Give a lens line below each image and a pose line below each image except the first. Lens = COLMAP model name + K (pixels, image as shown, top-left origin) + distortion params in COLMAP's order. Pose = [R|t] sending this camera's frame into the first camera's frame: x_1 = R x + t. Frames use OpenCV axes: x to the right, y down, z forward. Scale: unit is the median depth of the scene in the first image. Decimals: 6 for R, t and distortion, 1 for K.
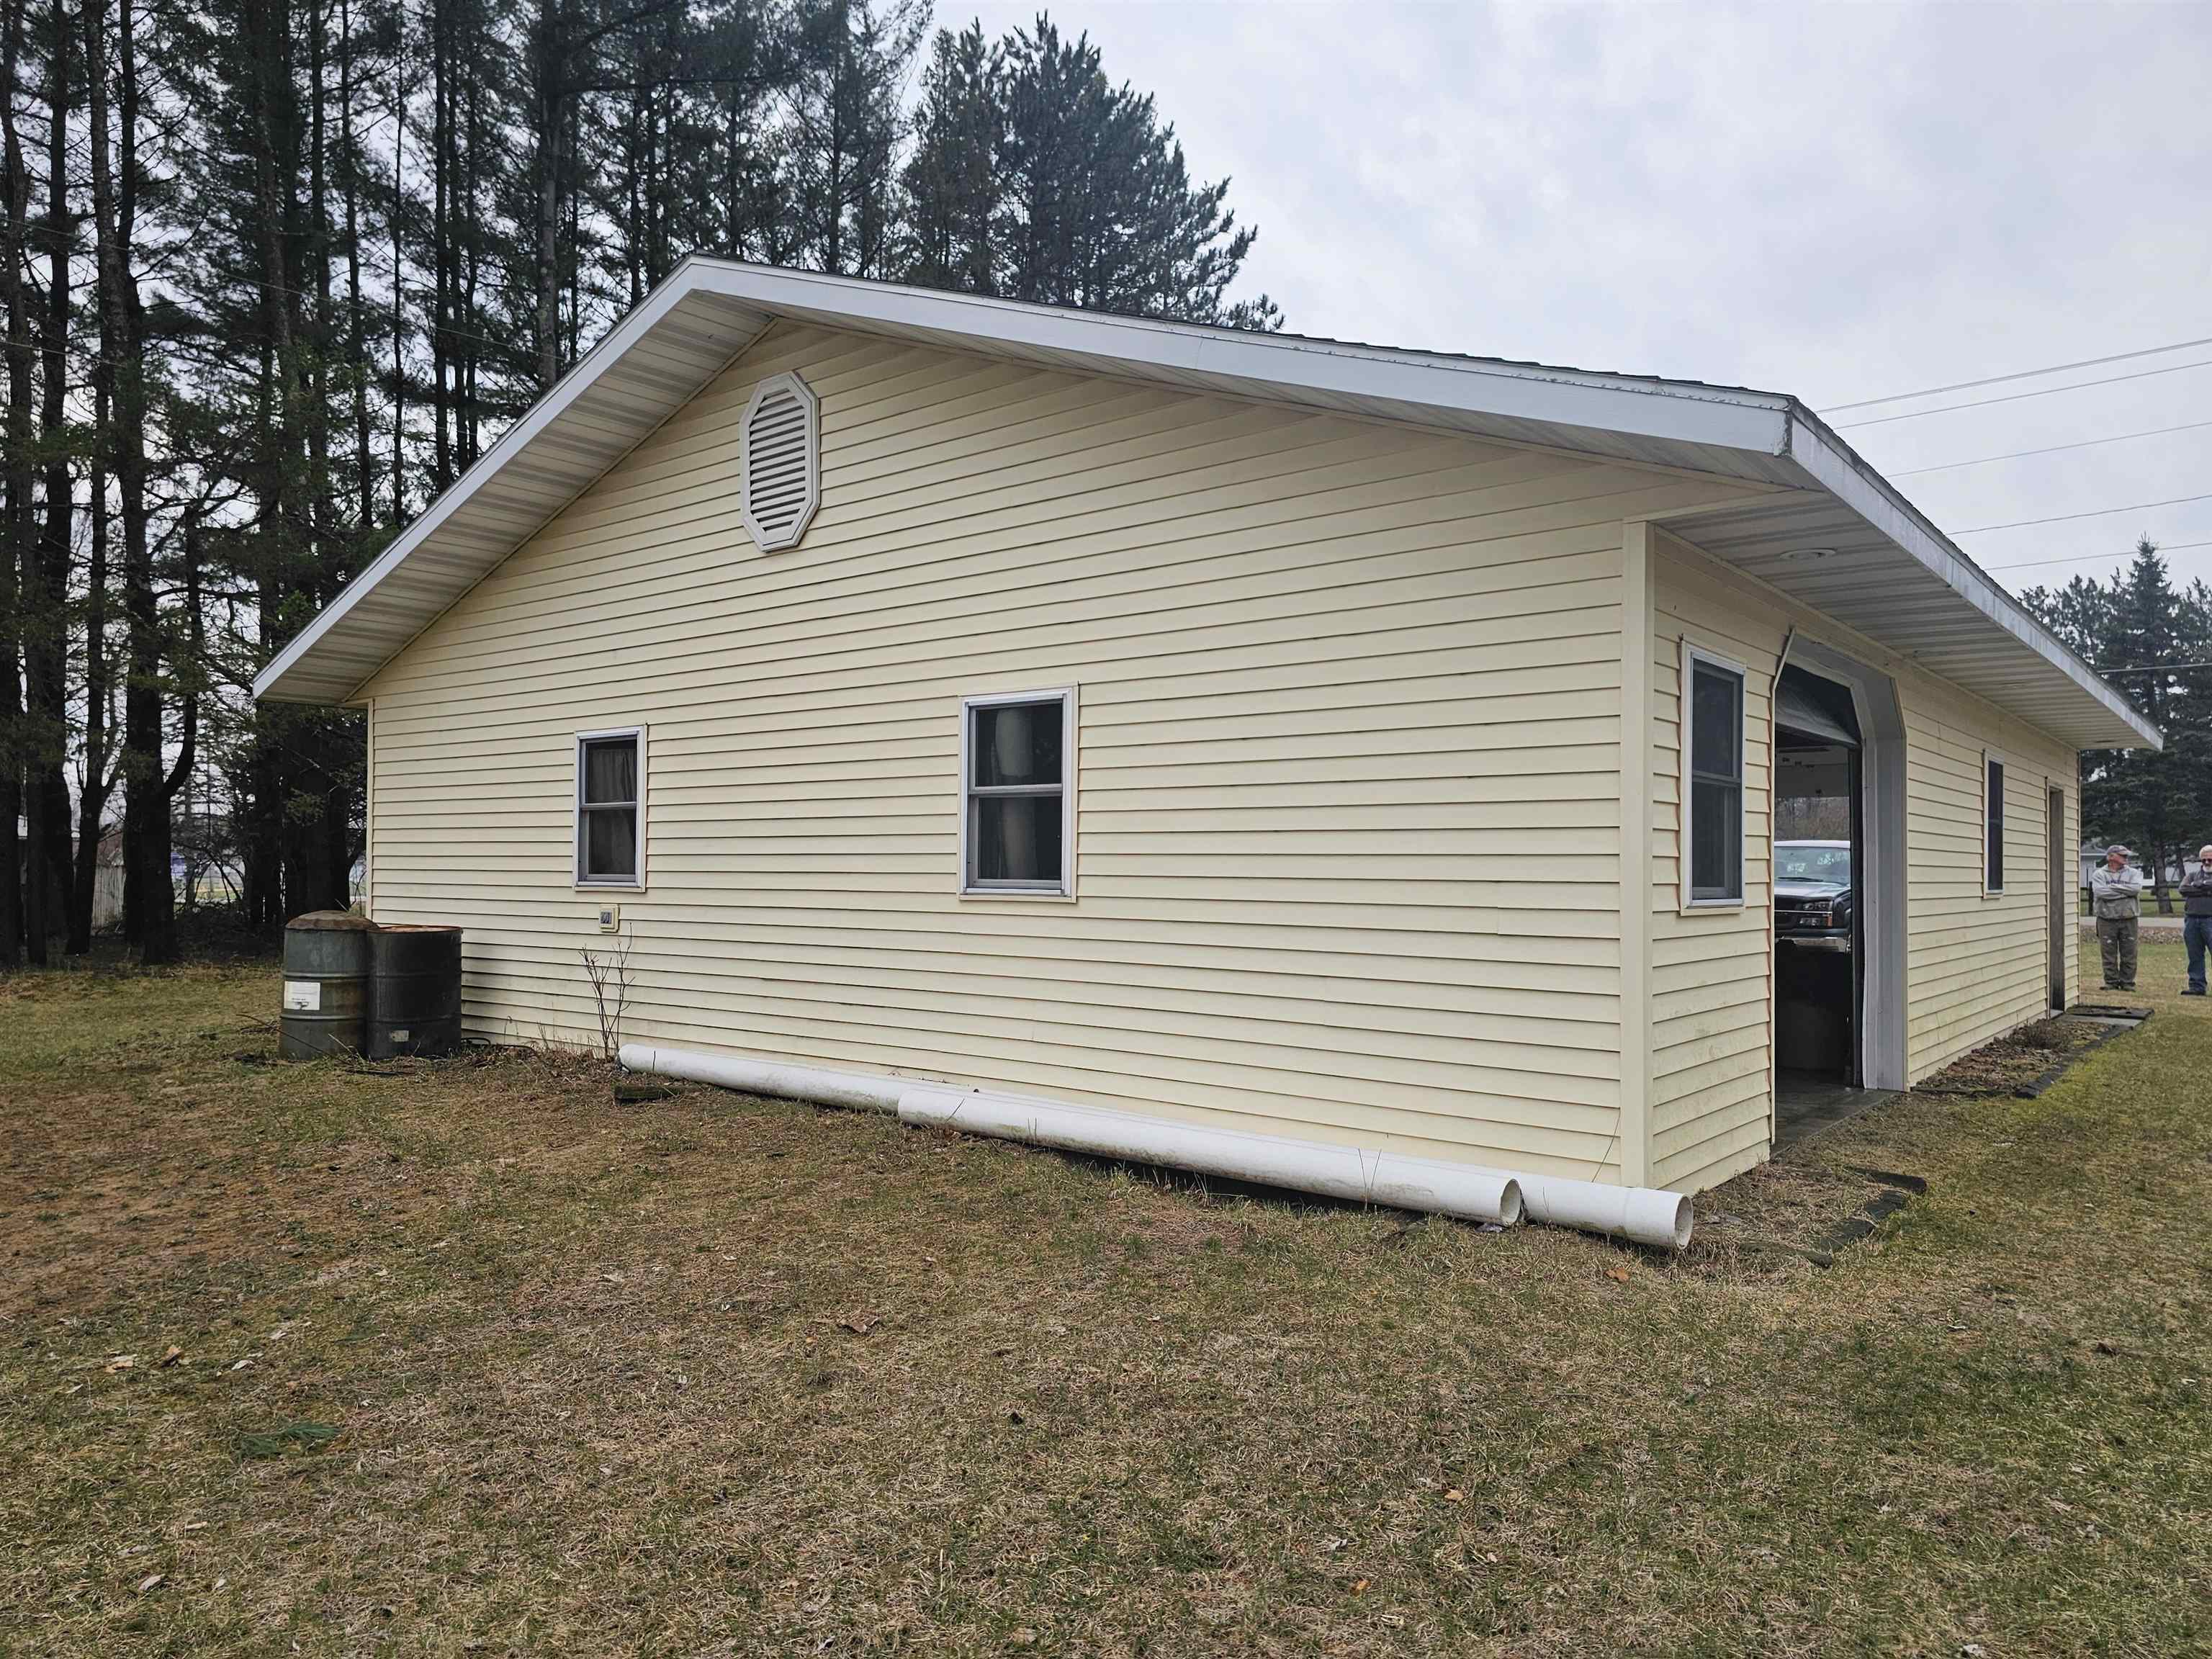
lens RADIAL K [[1481.5, 0, 1095.4], [0, 1481.5, 834.4], [0, 0, 1]] dist [0.048905, -0.037161]
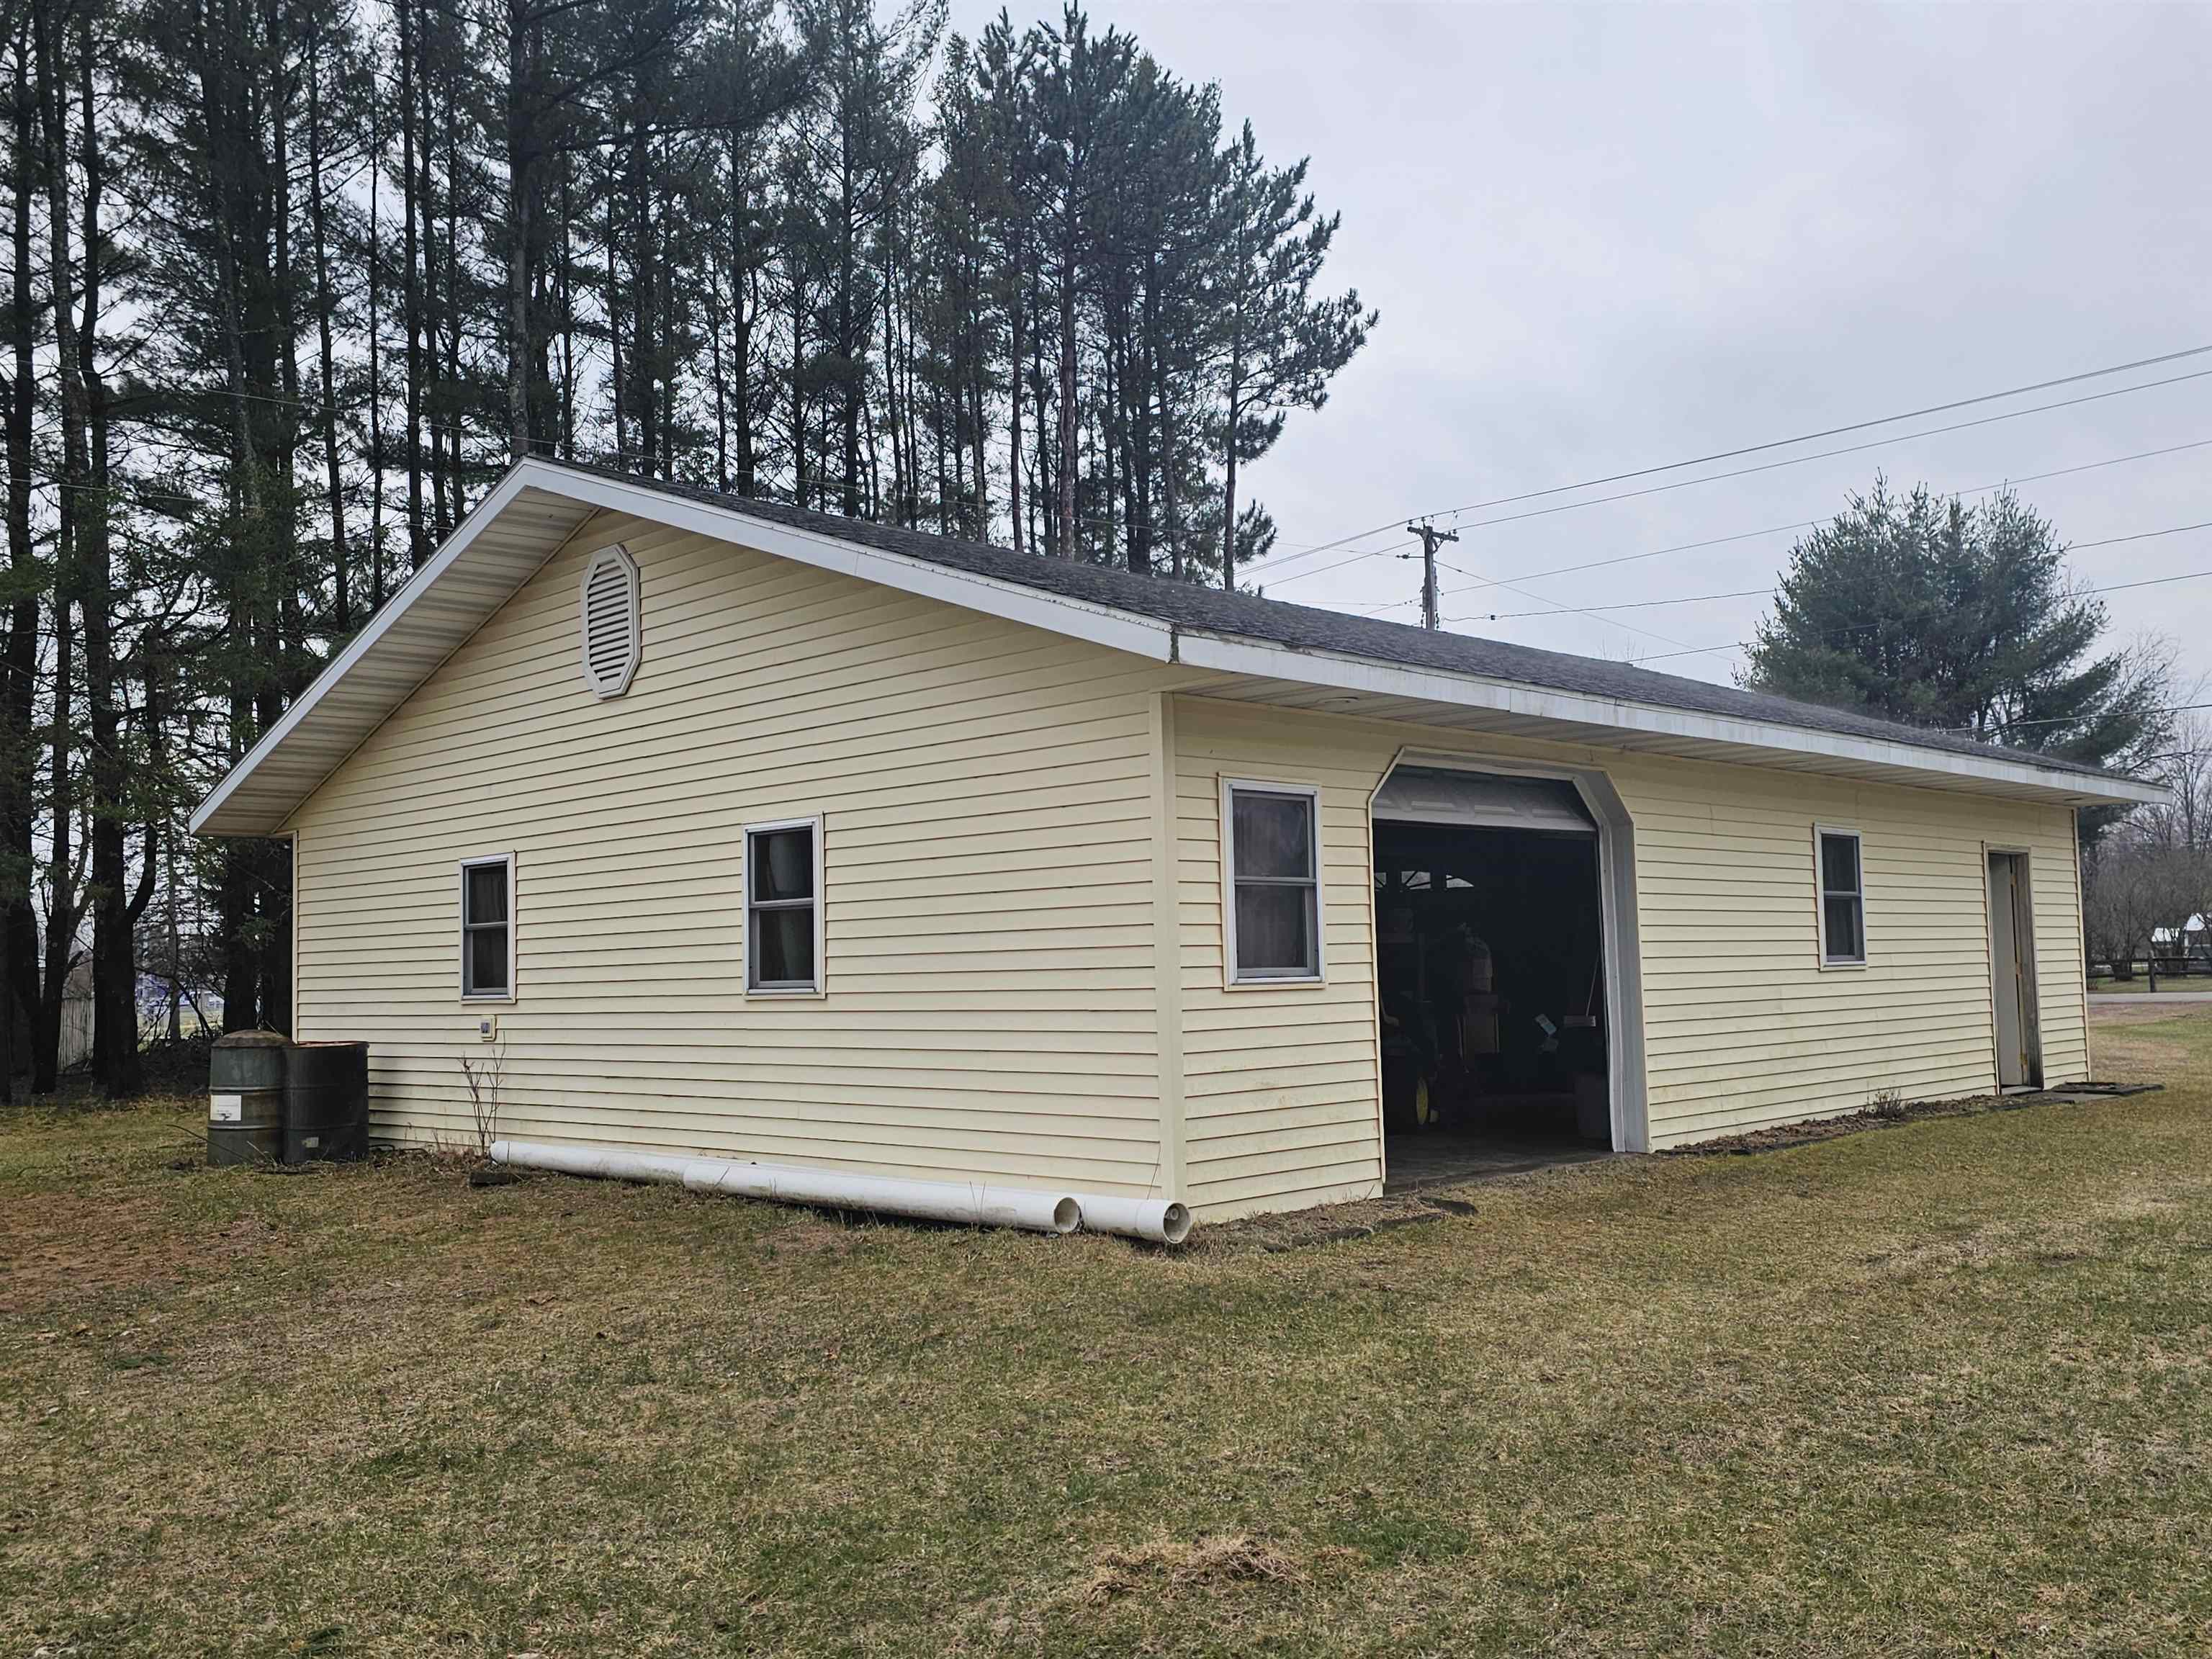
lens RADIAL K [[1894.7, 0, 1115.6], [0, 1894.7, 826.2], [0, 0, 1]] dist [0.054832, -0.049422]
pose [[0.995365, -0.038487, -0.088133, 0.223199], [0.033931, 0.998038, -0.052626, -0.002379], [0.089986, 0.049392, 0.994718, -0.308810]]
